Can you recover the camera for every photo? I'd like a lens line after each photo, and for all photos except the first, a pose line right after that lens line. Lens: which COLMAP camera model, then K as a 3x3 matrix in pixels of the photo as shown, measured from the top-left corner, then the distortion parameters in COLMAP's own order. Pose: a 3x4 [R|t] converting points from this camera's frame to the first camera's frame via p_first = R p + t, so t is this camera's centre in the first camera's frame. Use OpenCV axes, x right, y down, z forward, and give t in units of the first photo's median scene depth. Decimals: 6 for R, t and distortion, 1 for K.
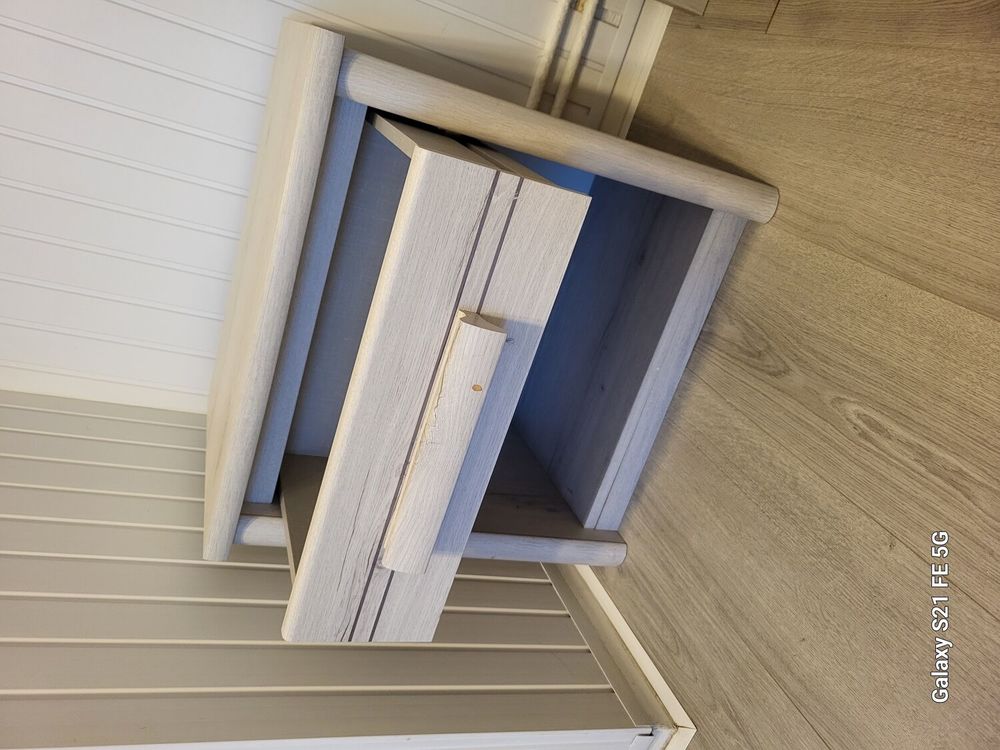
lens RADIAL K [[748.7, 0, 500.0], [0, 748.7, 375.0], [0, 0, 1]] dist [0.026805, -0.002049]
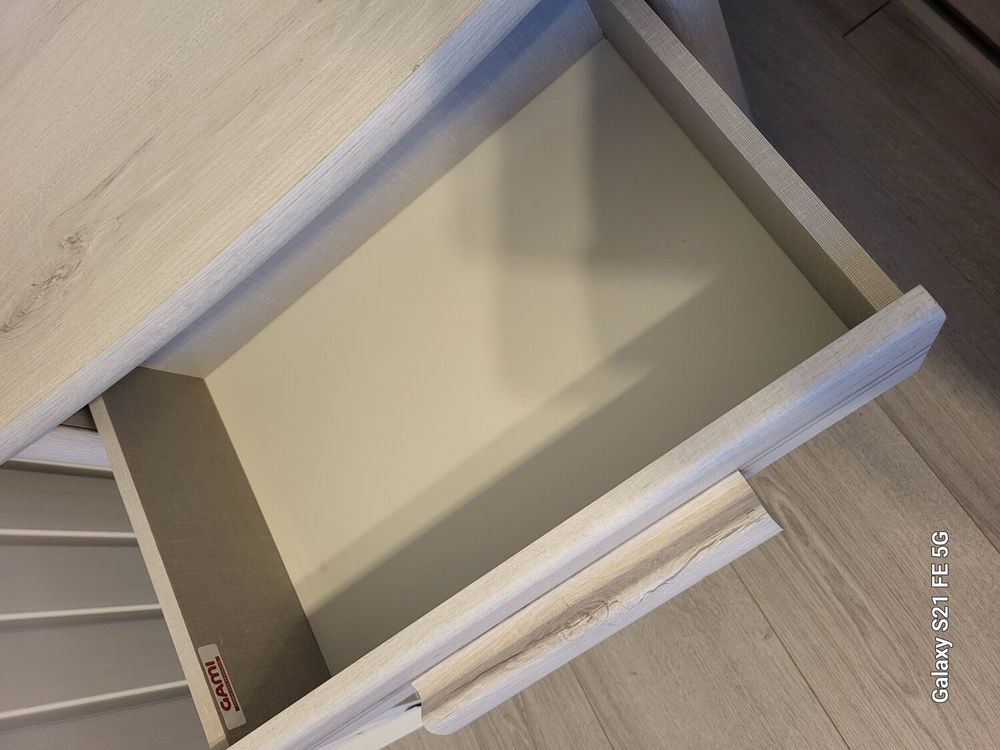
lens RADIAL K [[748.7, 0, 500.0], [0, 748.7, 375.0], [0, 0, 1]] dist [0.026805, -0.002049]
pose [[0.772140, 0.260939, 0.579405, -0.501406], [-0.435830, 0.881013, 0.184036, -0.136442], [-0.462441, -0.394624, 0.793990, 0.471384]]
